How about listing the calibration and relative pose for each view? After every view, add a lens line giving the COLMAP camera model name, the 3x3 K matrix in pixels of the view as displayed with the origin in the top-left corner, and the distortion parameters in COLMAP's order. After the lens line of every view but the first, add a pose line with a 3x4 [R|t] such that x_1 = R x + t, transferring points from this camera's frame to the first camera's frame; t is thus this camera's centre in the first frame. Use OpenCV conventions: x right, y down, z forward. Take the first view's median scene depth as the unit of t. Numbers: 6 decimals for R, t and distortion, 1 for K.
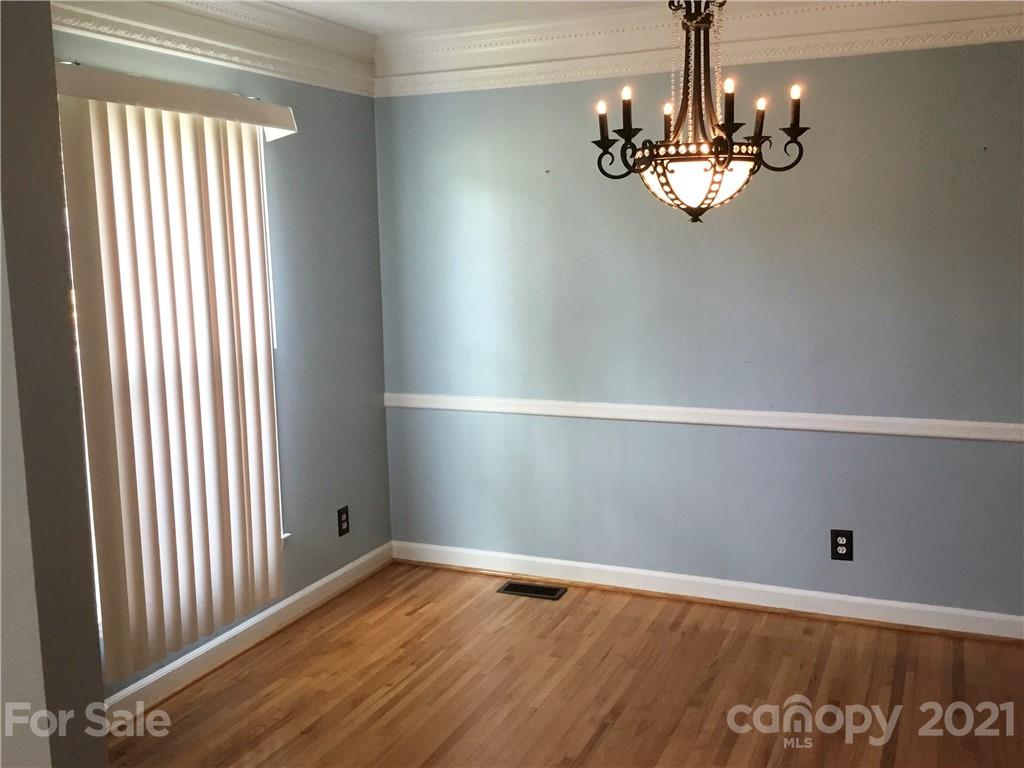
lens RADIAL K [[988.9, 0, 512.0], [0, 988.9, 384.0], [0, 0, 1]] dist [0.080577, -0.278741]
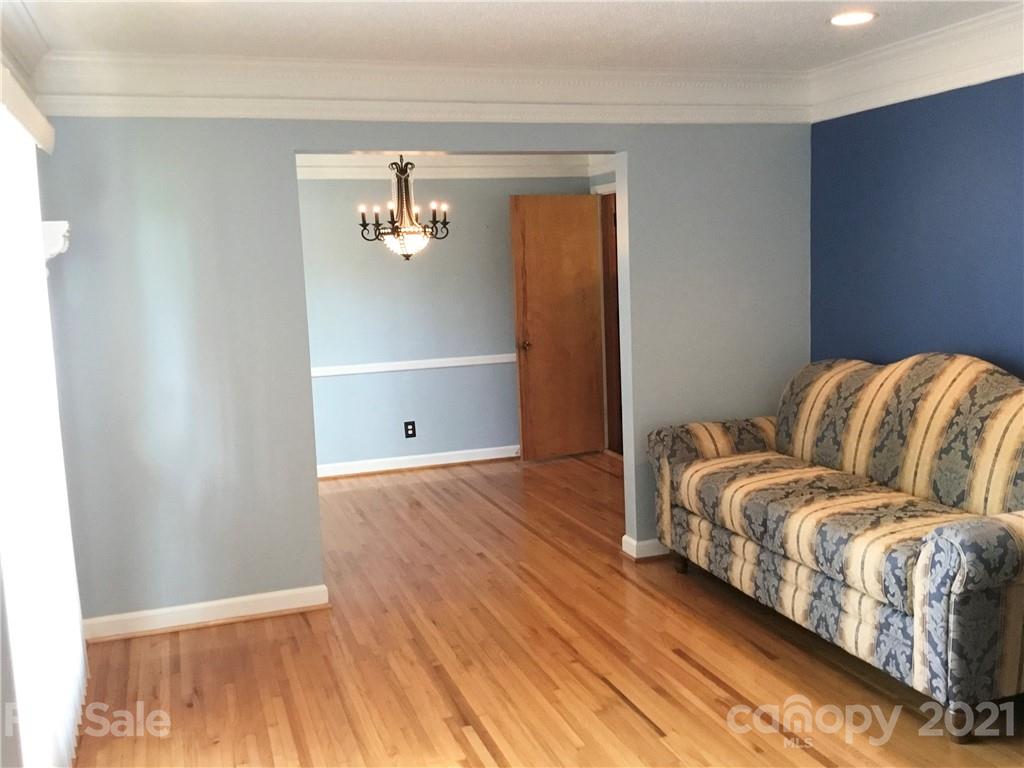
lens RADIAL K [[988.9, 0, 512.0], [0, 988.9, 384.0], [0, 0, 1]] dist [0.080577, -0.278741]
pose [[0.735075, -0.084278, 0.672728, -1.022497], [0.118860, 0.992896, -0.005487, 0.137638], [-0.667486, 0.083993, 0.739870, -0.707180]]
